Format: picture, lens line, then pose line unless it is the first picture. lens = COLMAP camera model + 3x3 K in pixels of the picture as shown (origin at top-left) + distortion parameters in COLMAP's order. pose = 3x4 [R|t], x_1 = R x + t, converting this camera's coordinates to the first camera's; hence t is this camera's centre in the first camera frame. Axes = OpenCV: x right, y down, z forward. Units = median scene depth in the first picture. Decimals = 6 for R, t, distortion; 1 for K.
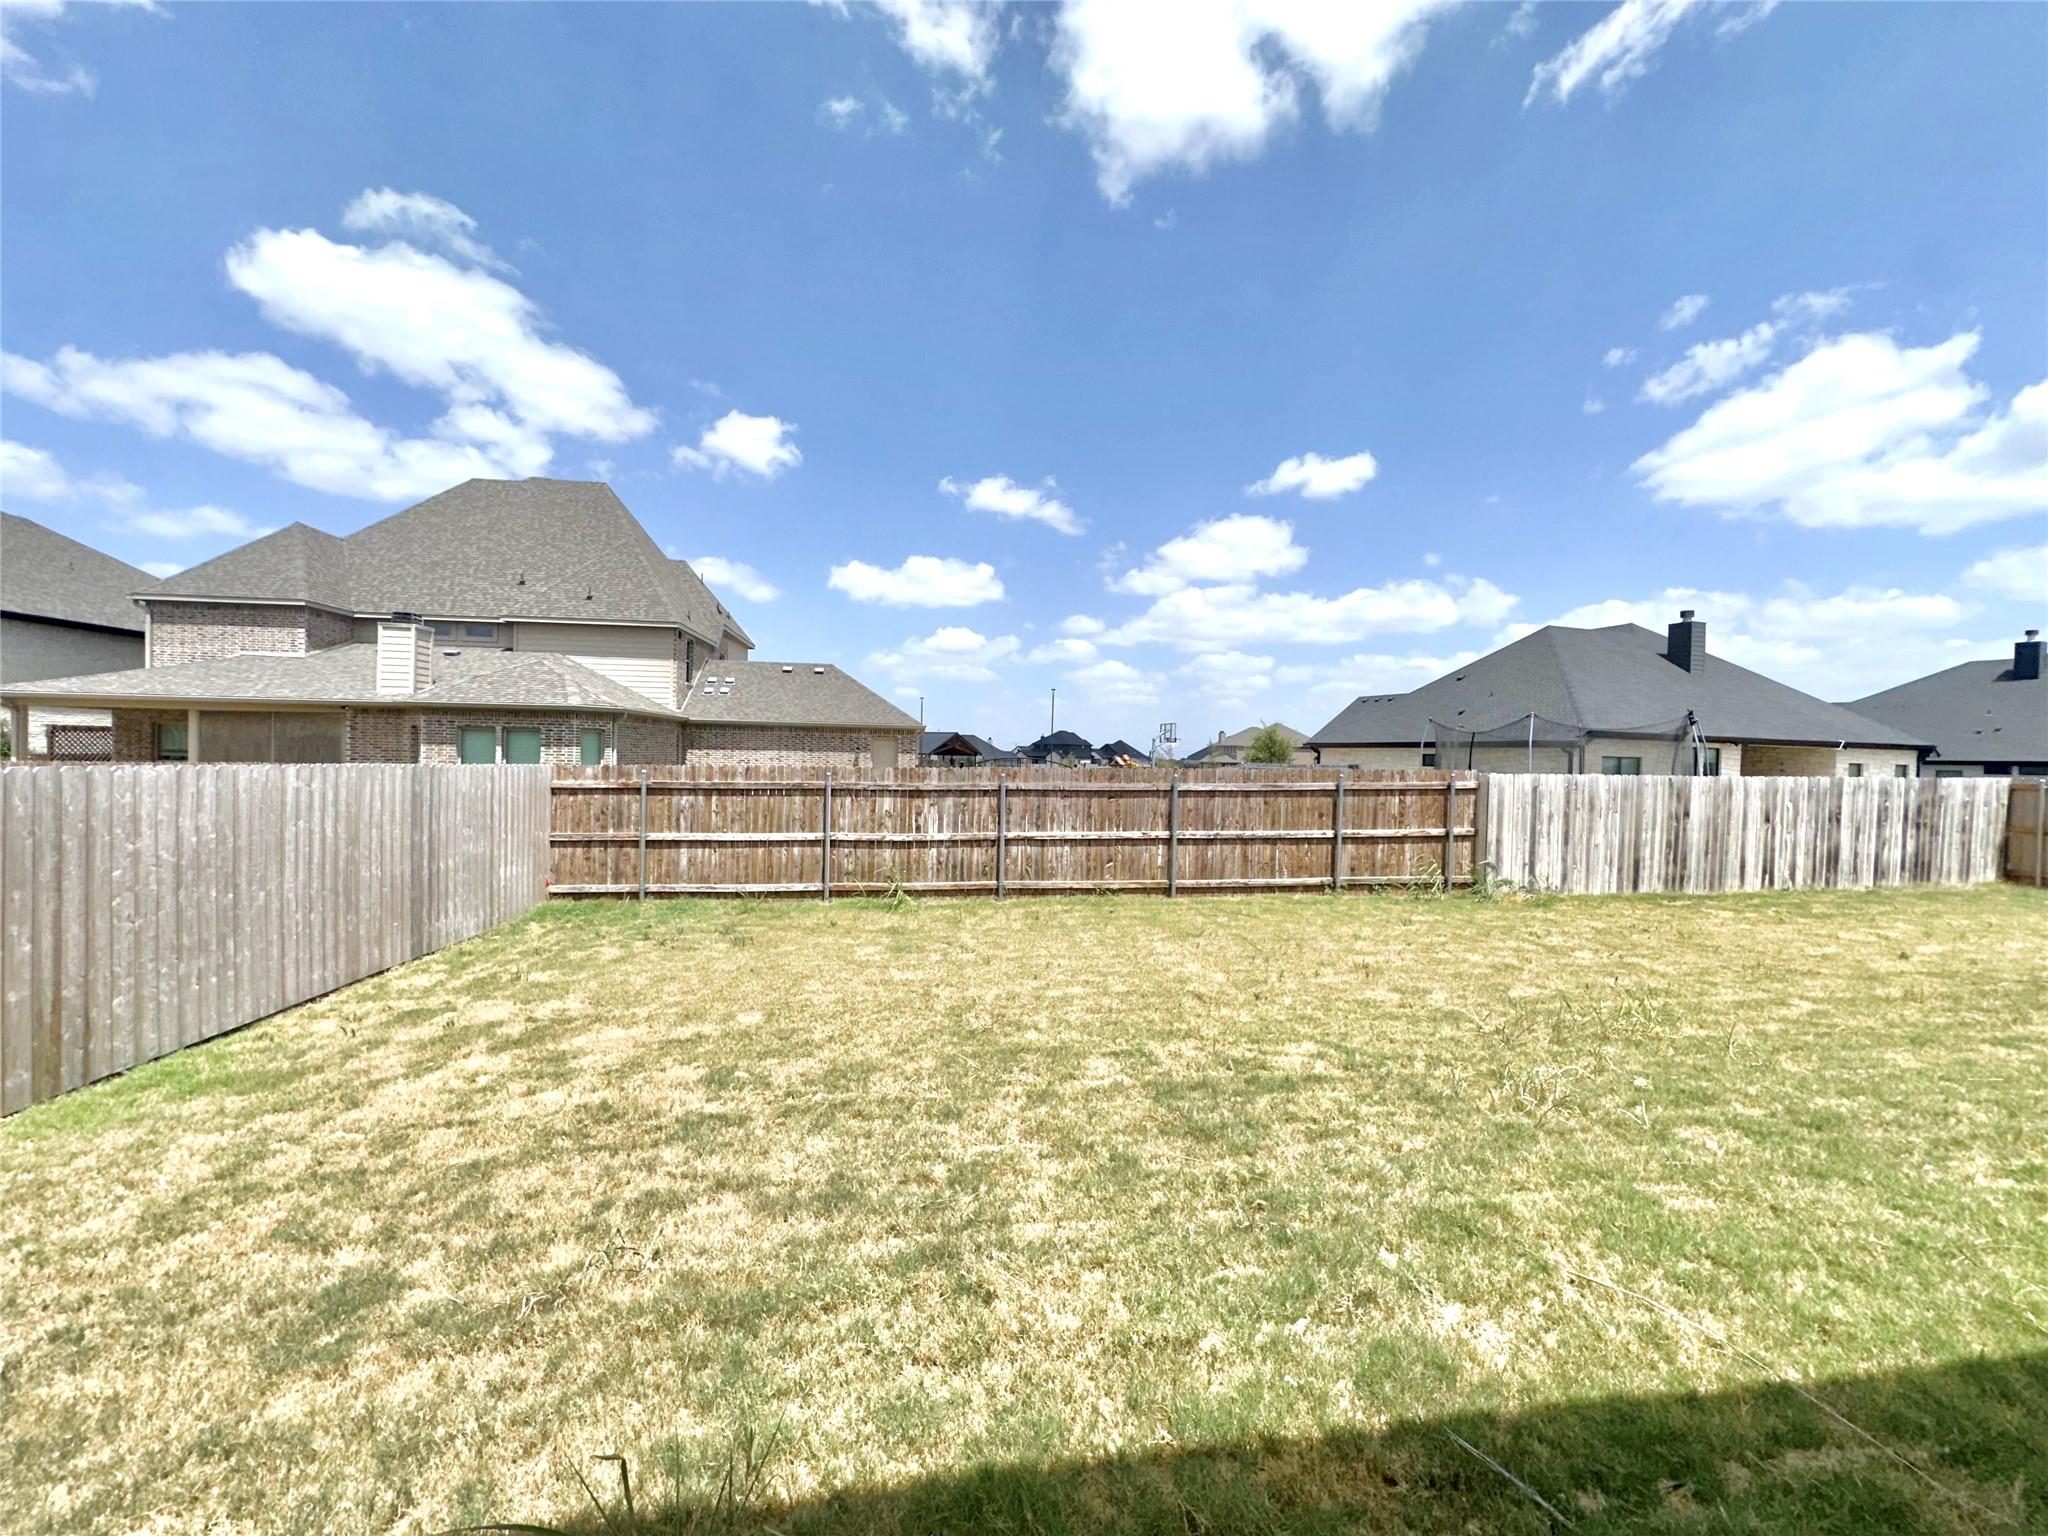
lens RADIAL K [[820.4, 0, 1025.0], [0, 820.4, 775.3], [0, 0, 1]] dist [0.000329, 0.000381]
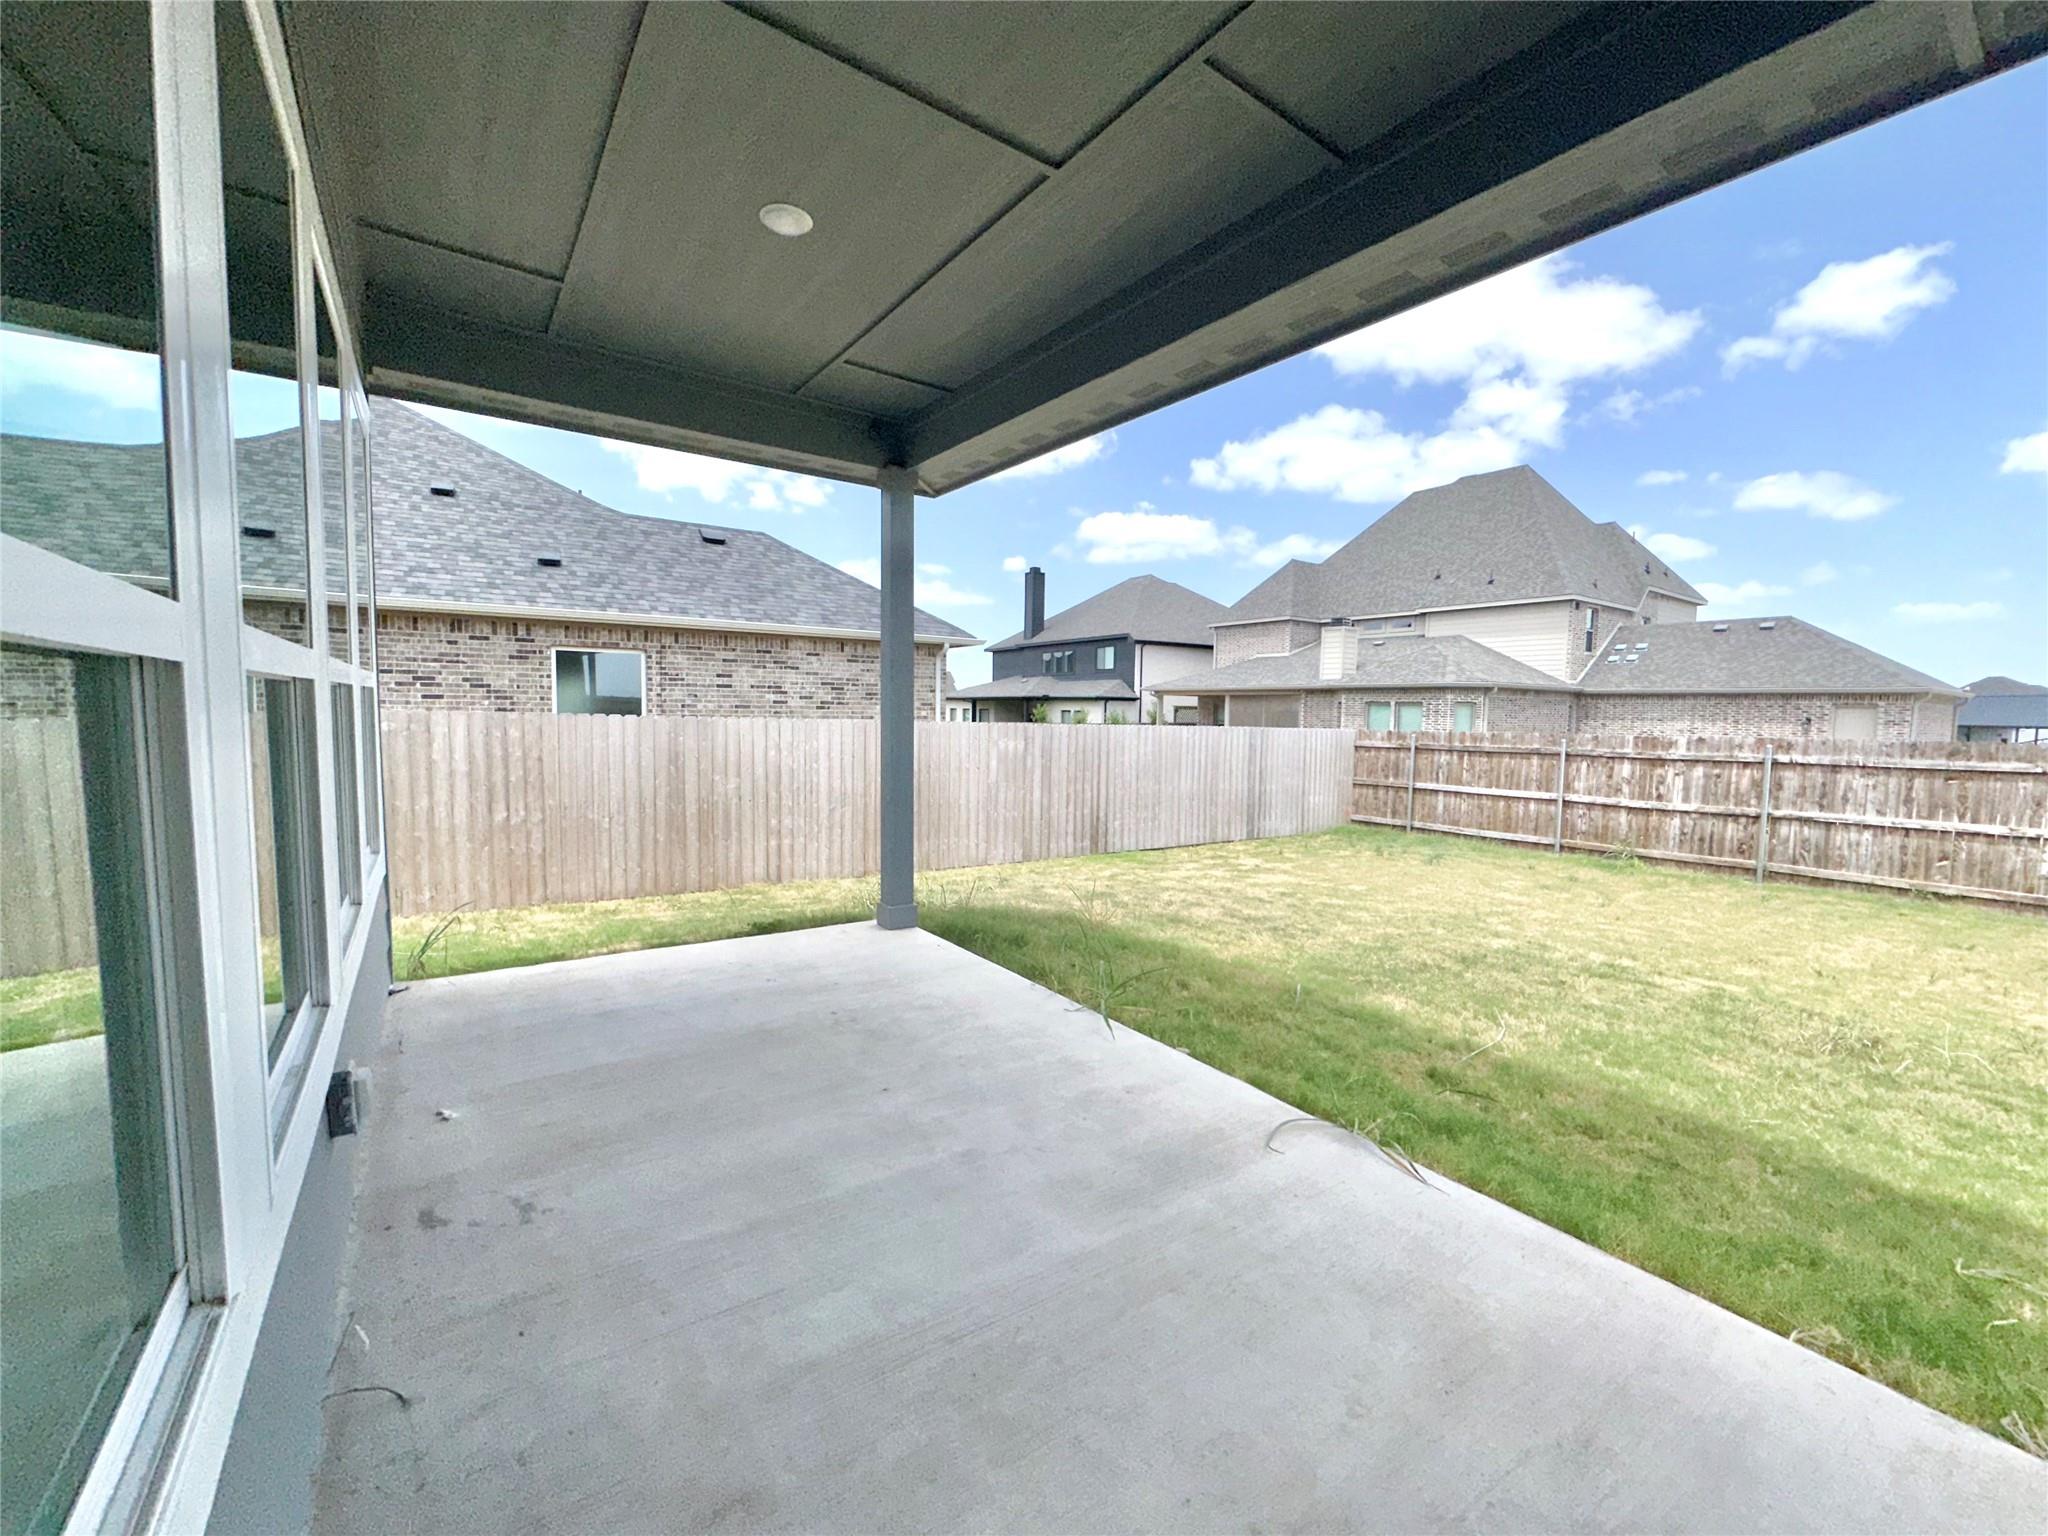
lens RADIAL K [[820.4, 0, 1025.0], [0, 820.4, 775.3], [0, 0, 1]] dist [0.000329, 0.000381]
pose [[0.467076, 0.059634, -0.882204, 0.392975], [-0.028617, 0.998220, 0.052325, 0.007968], [0.883754, 0.000806, 0.467951, -0.160694]]
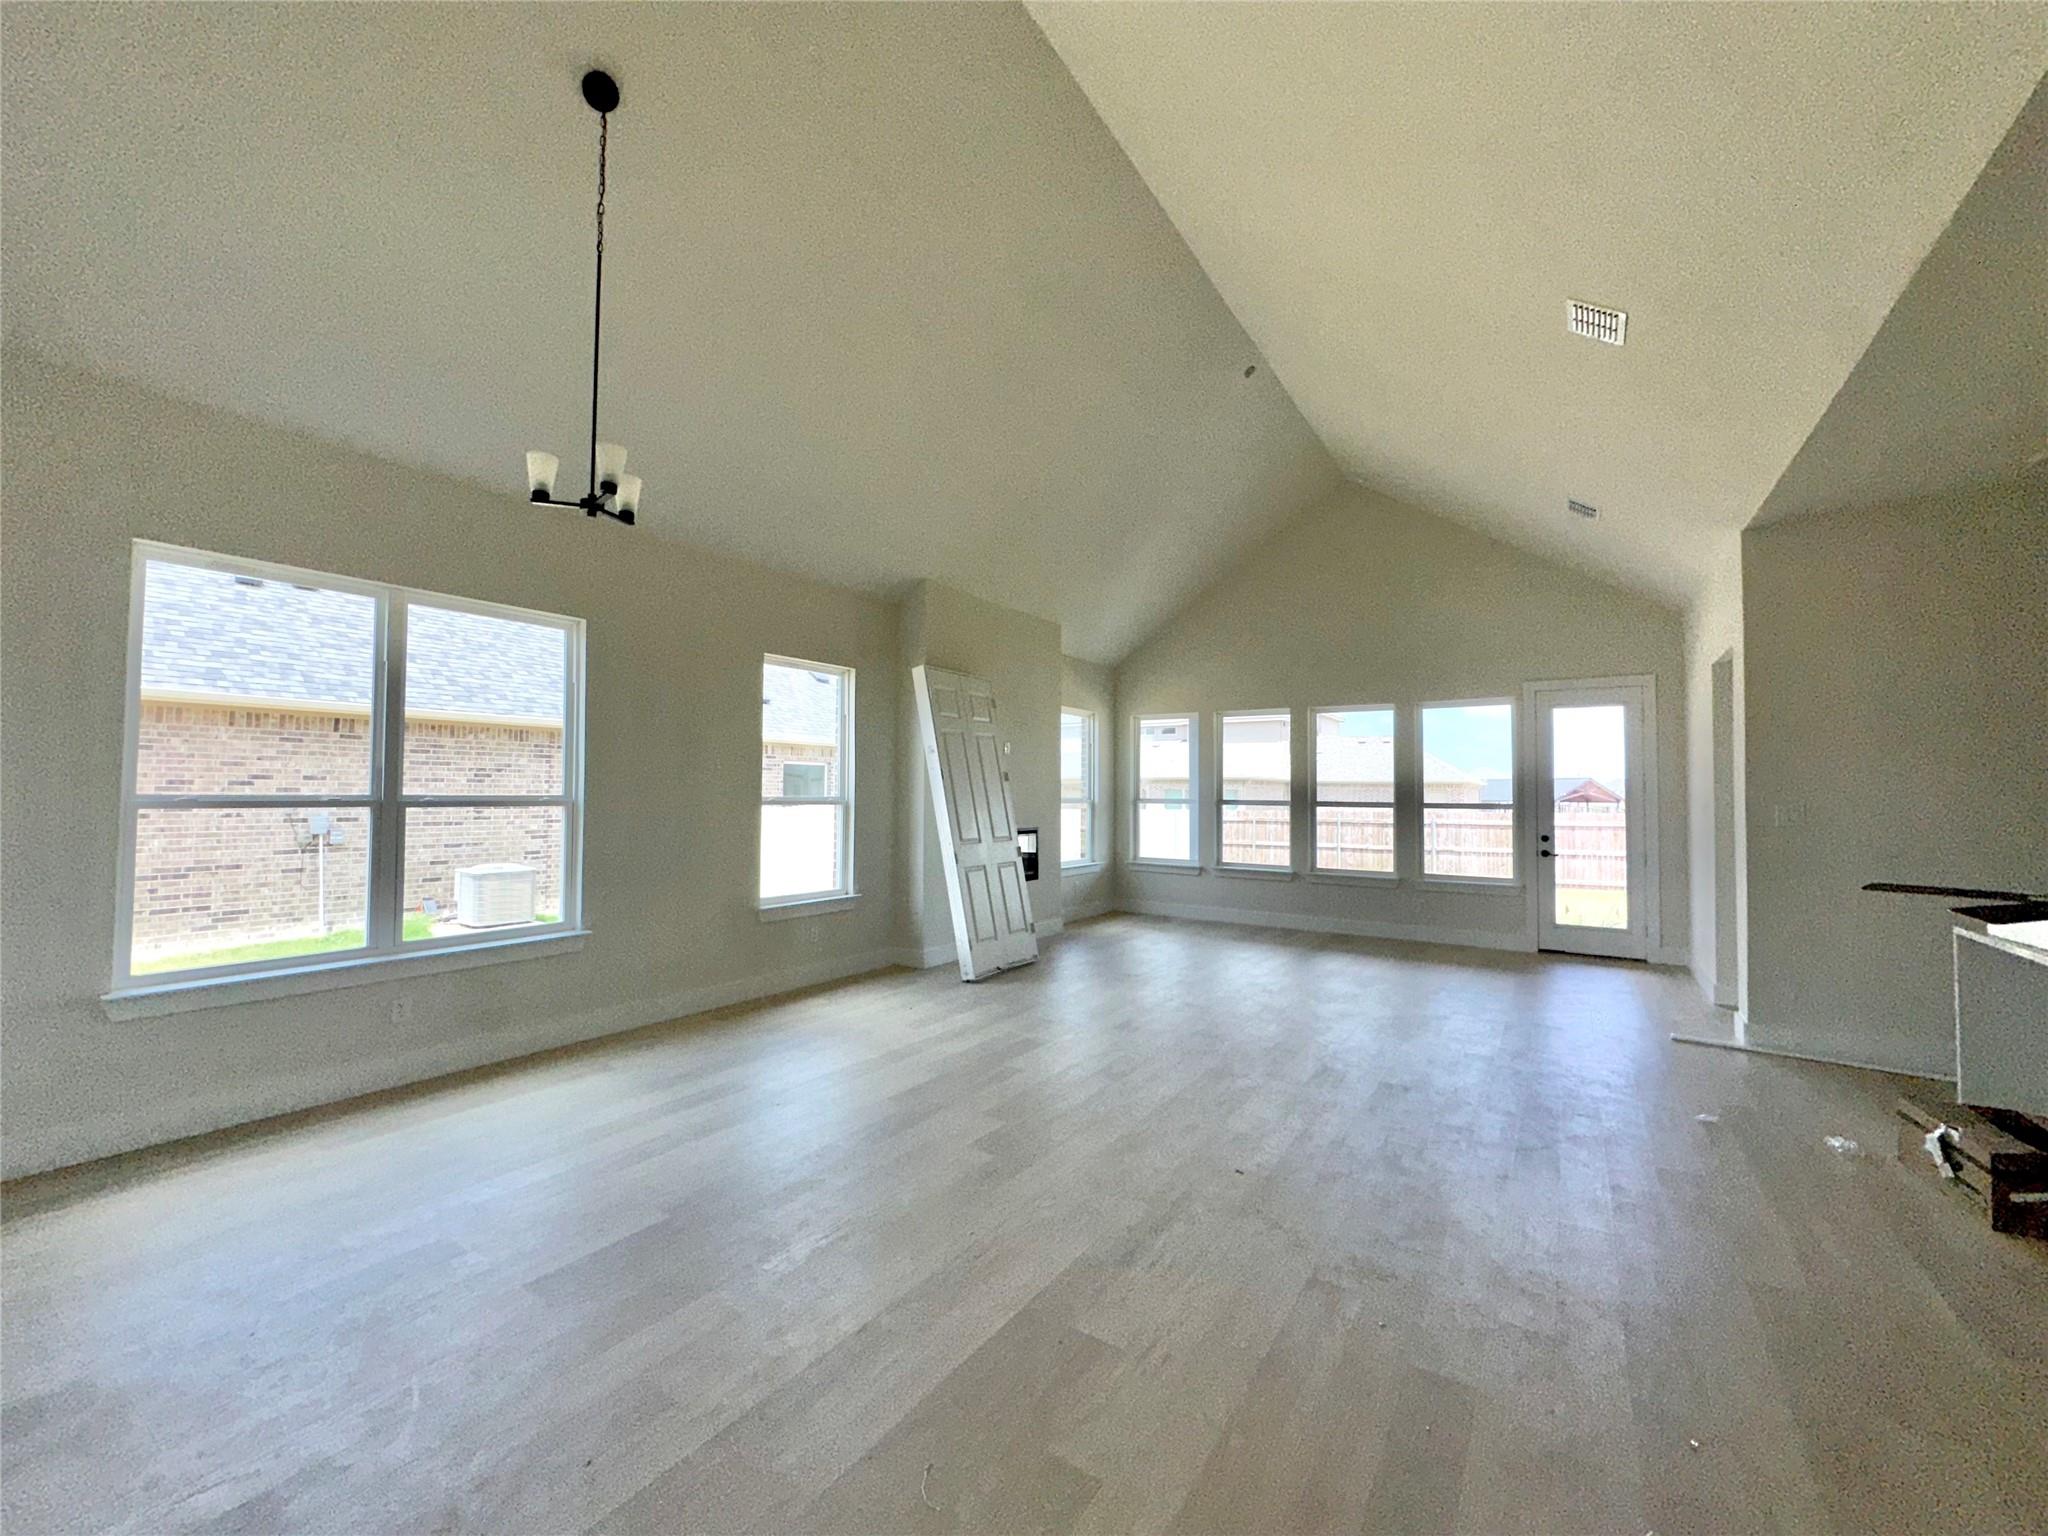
lens RADIAL K [[820.4, 0, 1025.0], [0, 820.4, 775.3], [0, 0, 1]] dist [0.000329, 0.000381]
pose [[0.742785, -0.028704, -0.668914, 0.533291], [-0.011097, 0.998416, -0.055166, 0.020731], [0.669438, 0.048400, 0.741290, -1.009482]]
